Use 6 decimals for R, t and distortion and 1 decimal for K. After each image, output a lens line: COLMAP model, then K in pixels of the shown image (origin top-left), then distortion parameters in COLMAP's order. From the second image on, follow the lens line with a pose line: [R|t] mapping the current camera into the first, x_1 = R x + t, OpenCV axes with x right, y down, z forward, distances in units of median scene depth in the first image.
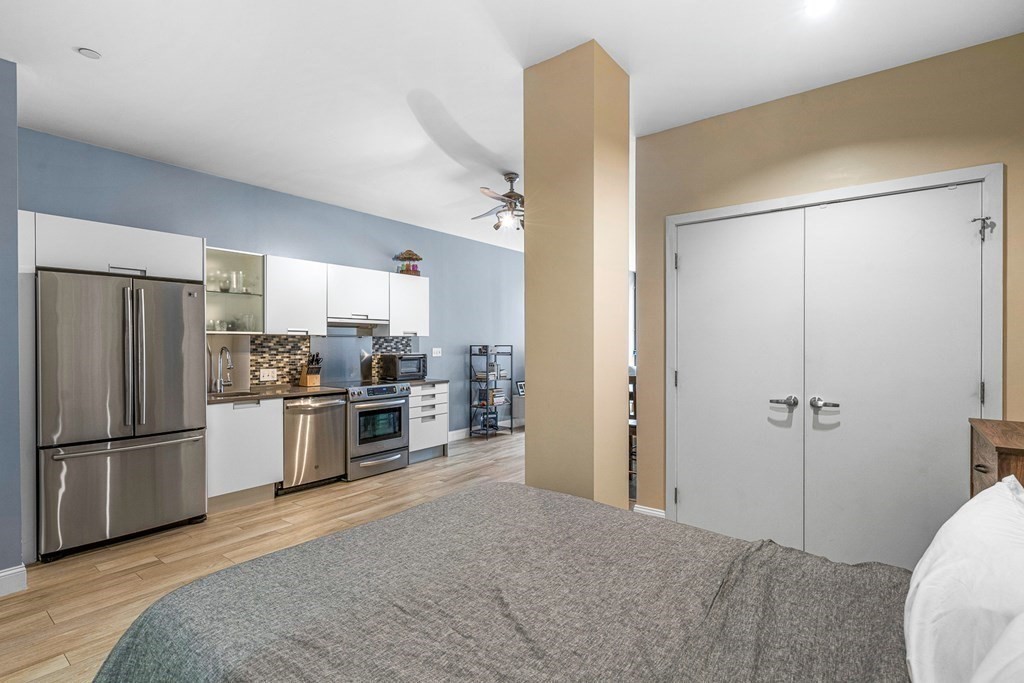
lens RADIAL K [[479.6, 0, 509.1], [0, 479.6, 344.5], [0, 0, 1]] dist [0.001642, 0.000889]
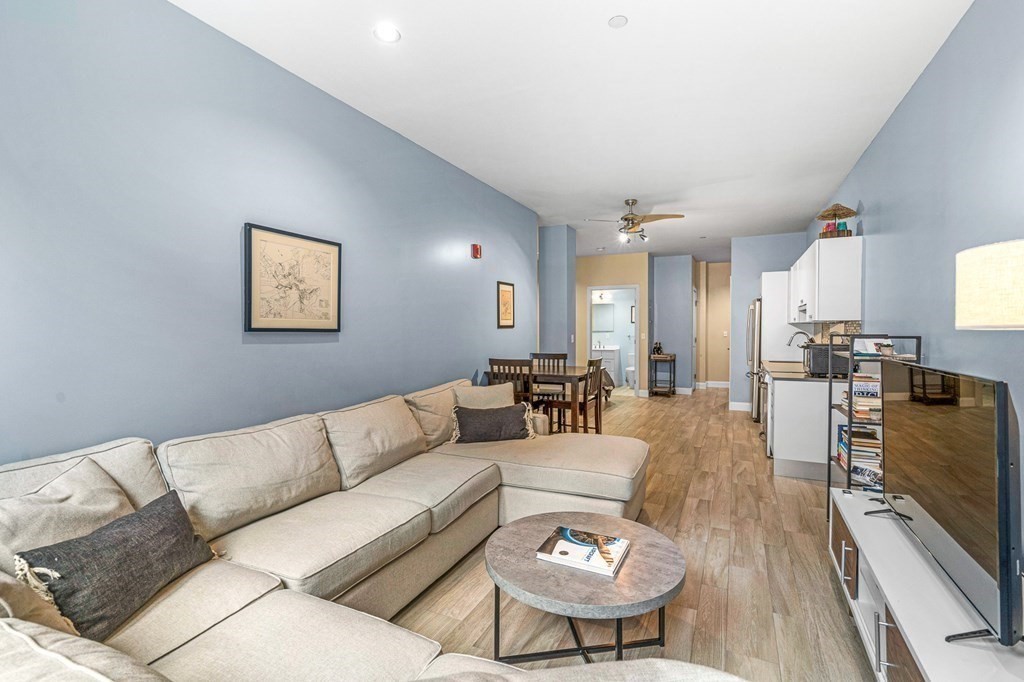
lens RADIAL K [[487.5, 0, 512.0], [0, 487.5, 341.0], [0, 0, 1]] dist [0.010546, 0.000251]
pose [[-0.974926, 0.009437, -0.222330, 0.546091], [0.003392, 0.999614, 0.027558, -0.009527], [0.222504, 0.026113, -0.974582, 1.984094]]
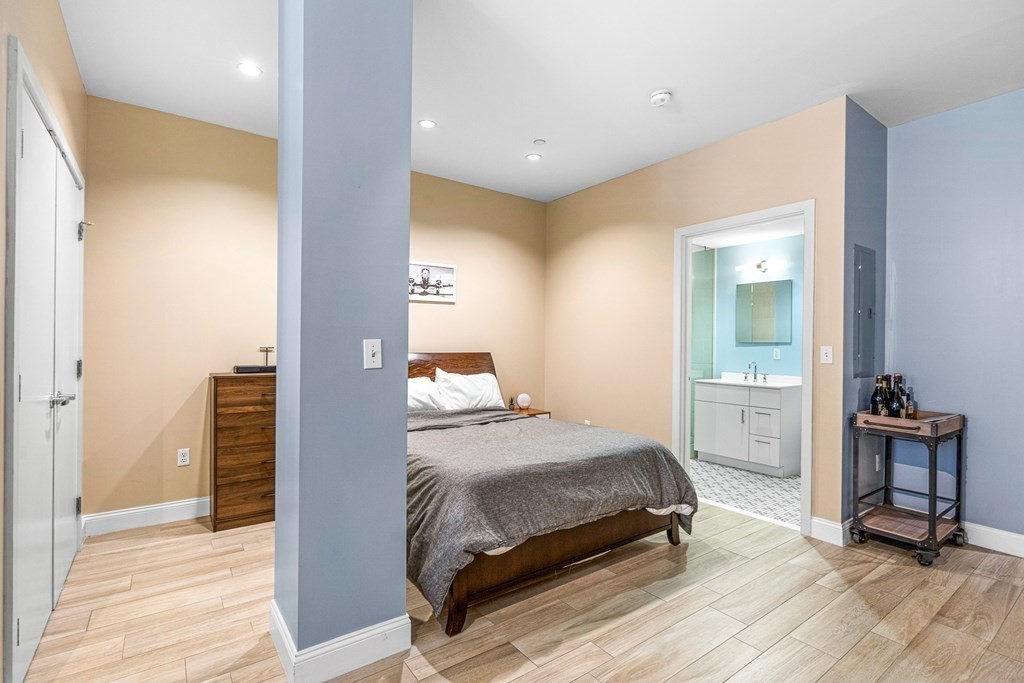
lens RADIAL K [[479.6, 0, 509.1], [0, 479.6, 344.5], [0, 0, 1]] dist [0.001642, 0.000889]
pose [[-0.961017, -0.011050, 0.276269, -0.175286], [-0.010384, 0.999939, 0.003875, 0.015139], [-0.276295, 0.000855, -0.961073, 0.913145]]
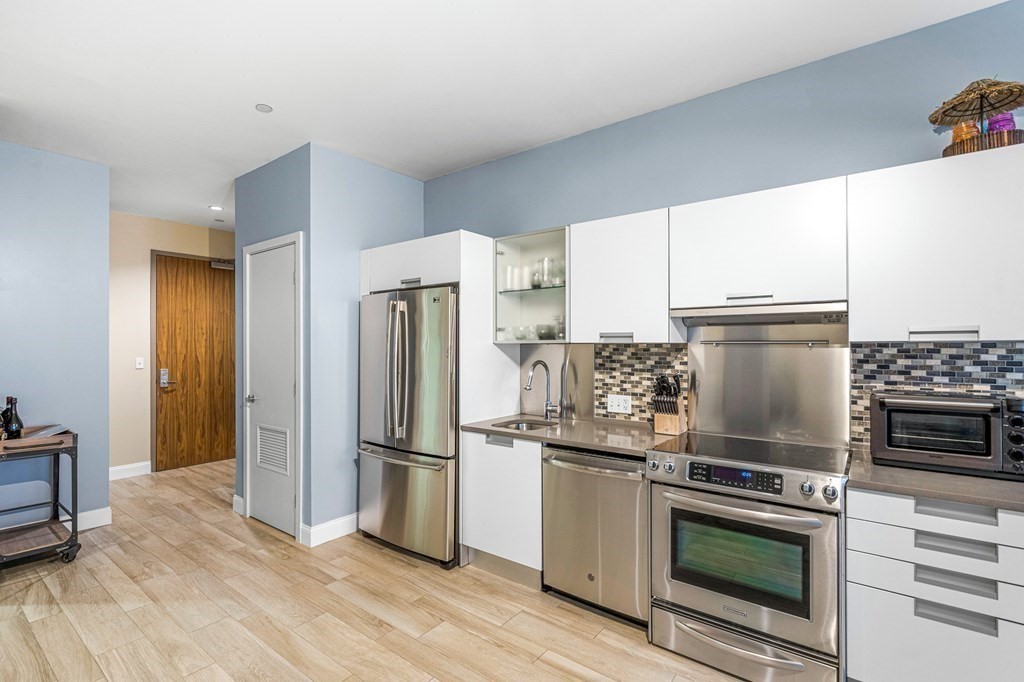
lens RADIAL K [[479.6, 0, 509.1], [0, 479.6, 344.0], [0, 0, 1]] dist [0.001642, 0.000889]
pose [[0.004885, -0.002287, -0.999985, 0.148239], [-0.001354, 0.999996, -0.002294, -0.016484], [0.999987, 0.001365, 0.004882, 0.817745]]
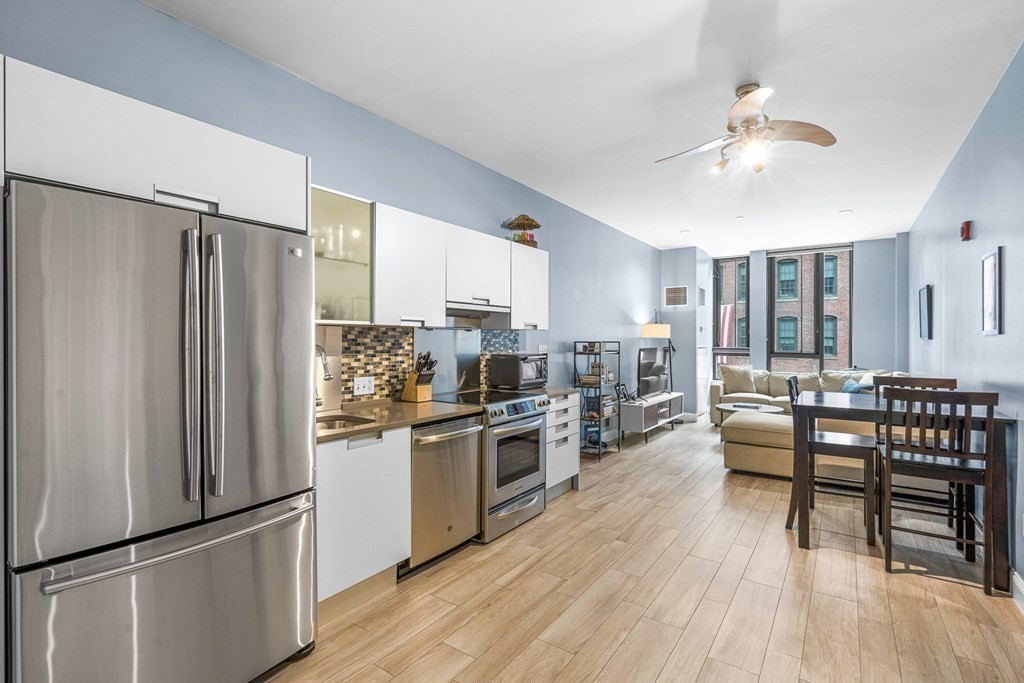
lens RADIAL K [[475.0, 0, 511.4], [0, 475.0, 338.8], [0, 0, 1]] dist [0.000877, 0.000223]
pose [[0.998997, 0.002863, 0.044688, -0.315116], [-0.002821, 0.999996, -0.001018, -0.002272], [-0.044691, 0.000891, 0.999000, 0.317079]]
